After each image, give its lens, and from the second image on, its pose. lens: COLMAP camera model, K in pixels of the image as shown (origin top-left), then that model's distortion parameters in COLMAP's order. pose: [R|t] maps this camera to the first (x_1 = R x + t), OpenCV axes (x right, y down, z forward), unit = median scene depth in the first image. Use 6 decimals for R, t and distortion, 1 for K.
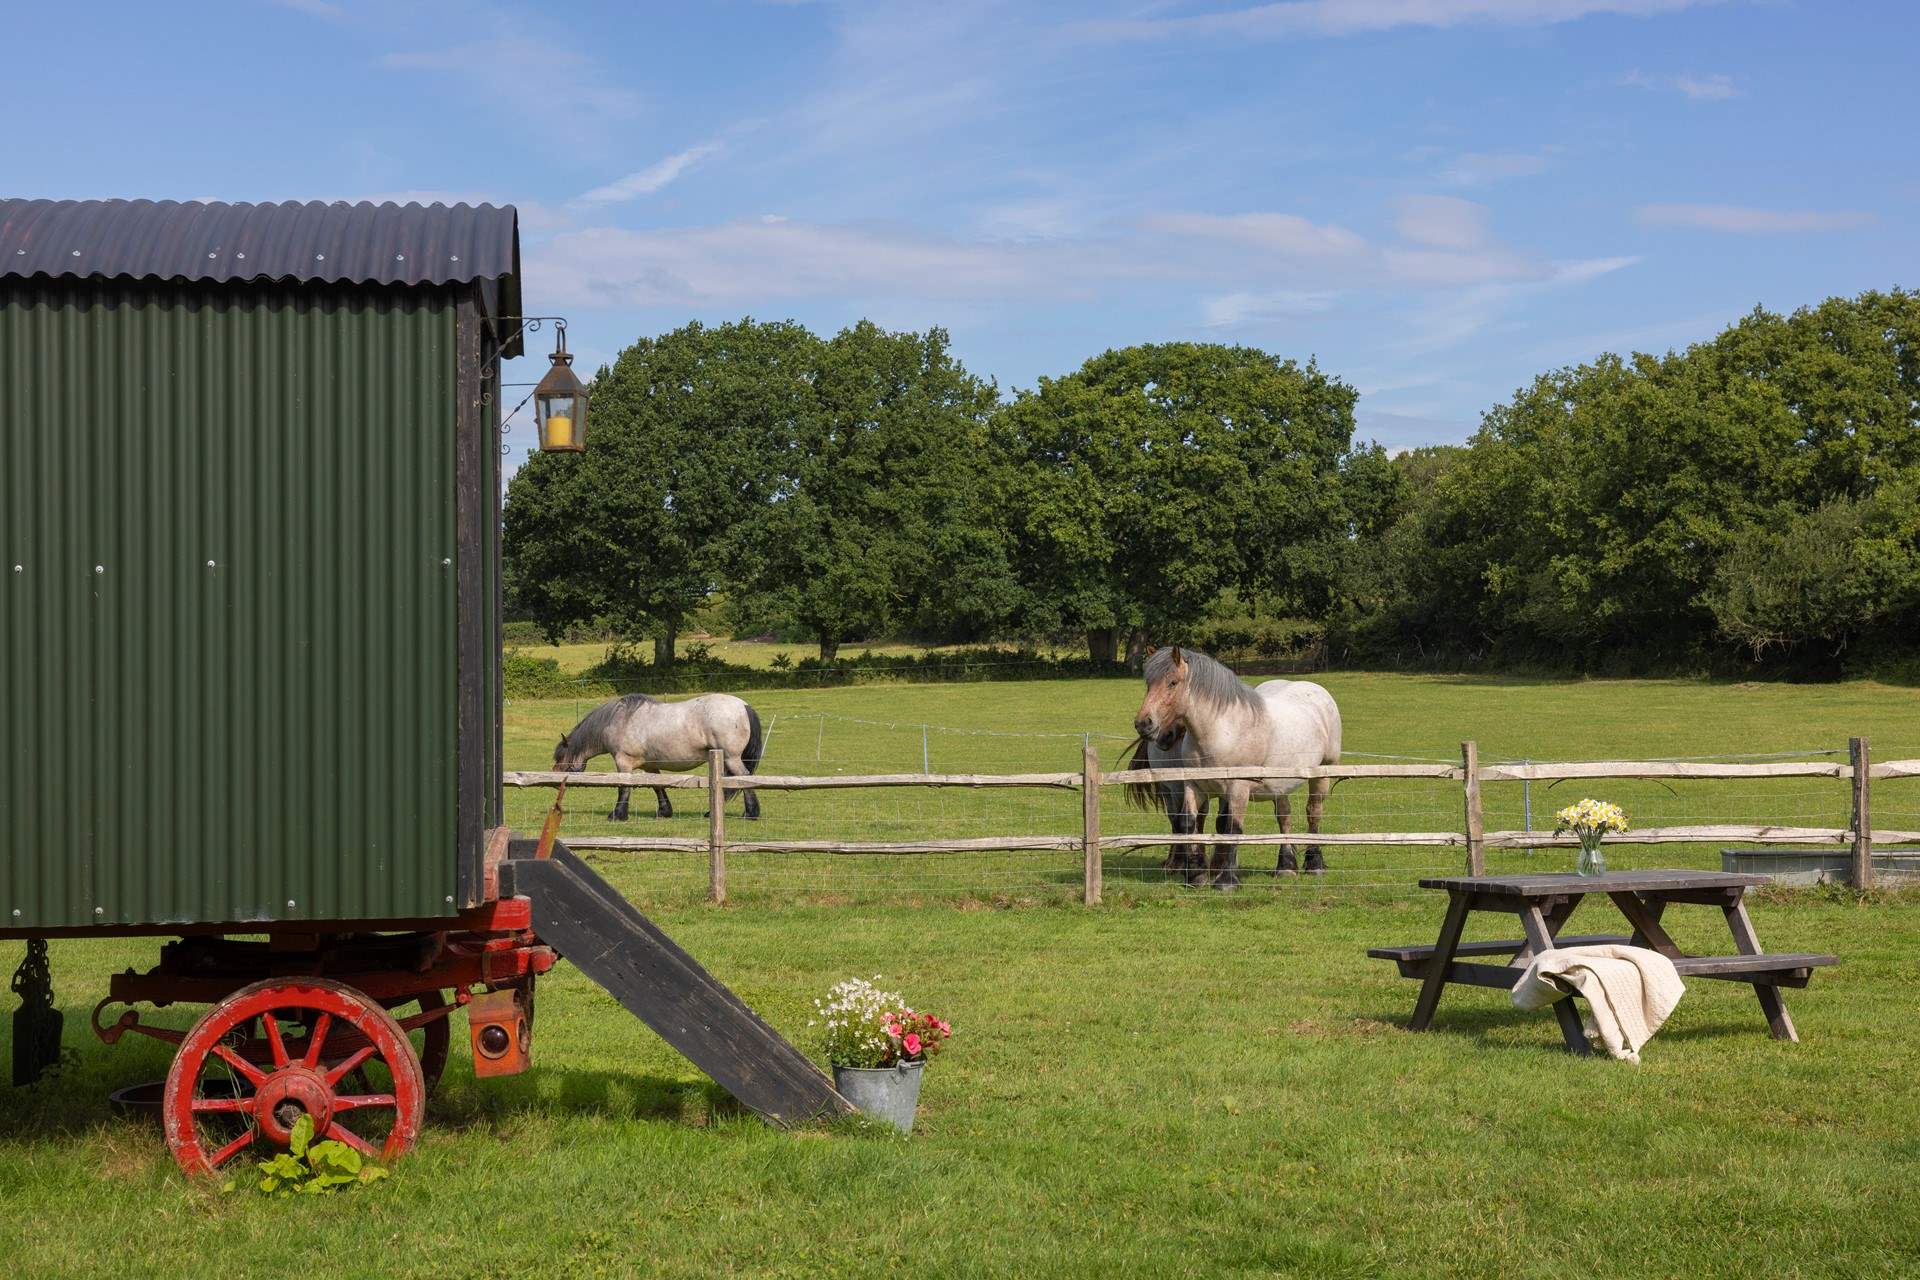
lens RADIAL K [[2618.8, 0, 960.0], [0, 2618.8, 640.0], [0, 0, 1]] dist [0.031067, 0.067981]
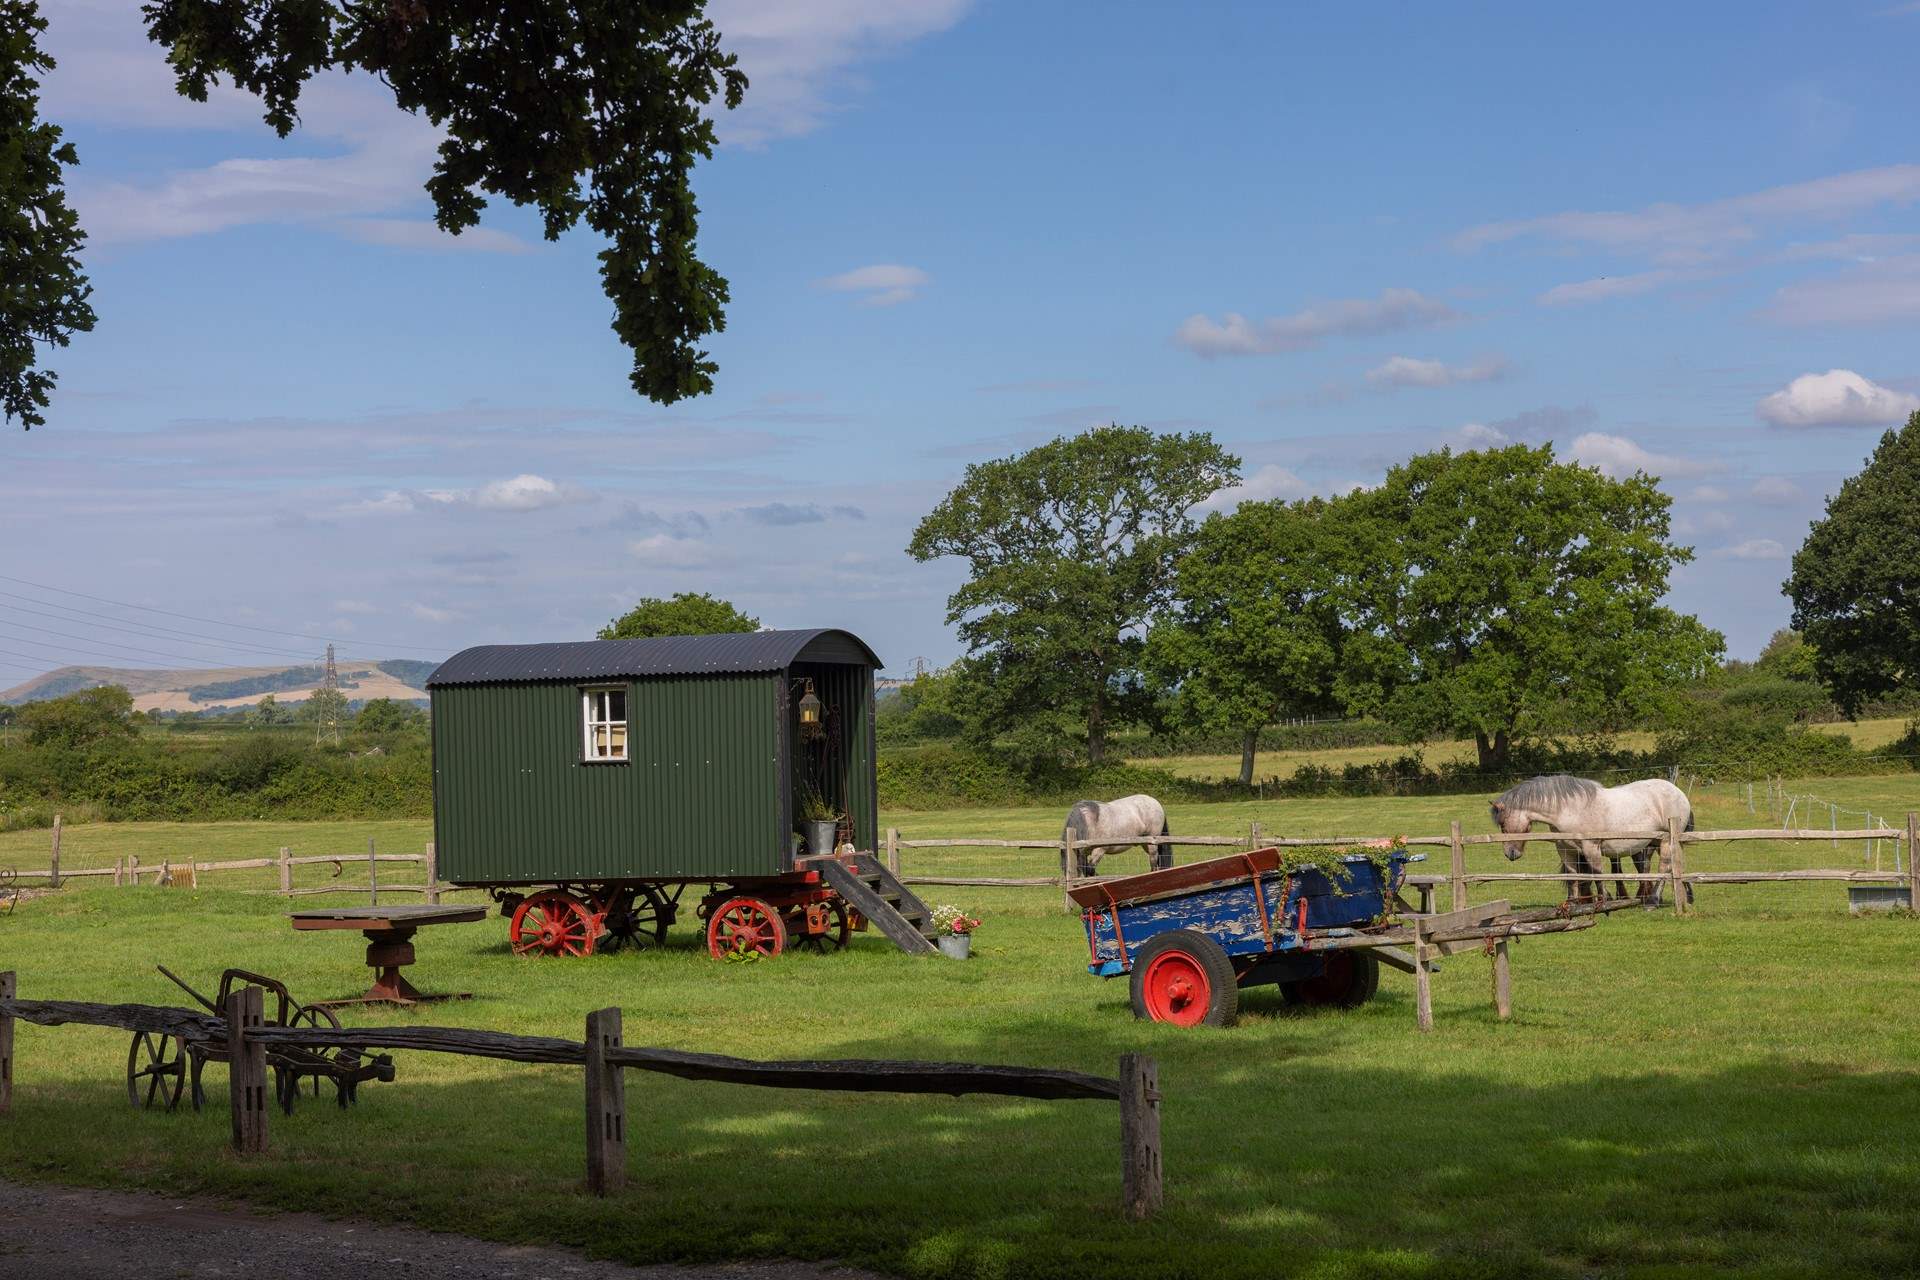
lens RADIAL K [[3055.5, 0, 960.0], [0, 3055.5, 640.0], [0, 0, 1]] dist [-0.001995, 0.009706]
pose [[0.865241, -0.034098, -0.500194, 0.131763], [0.023574, 0.999348, -0.027347, -0.004978], [0.500801, 0.011870, 0.865481, -0.146560]]
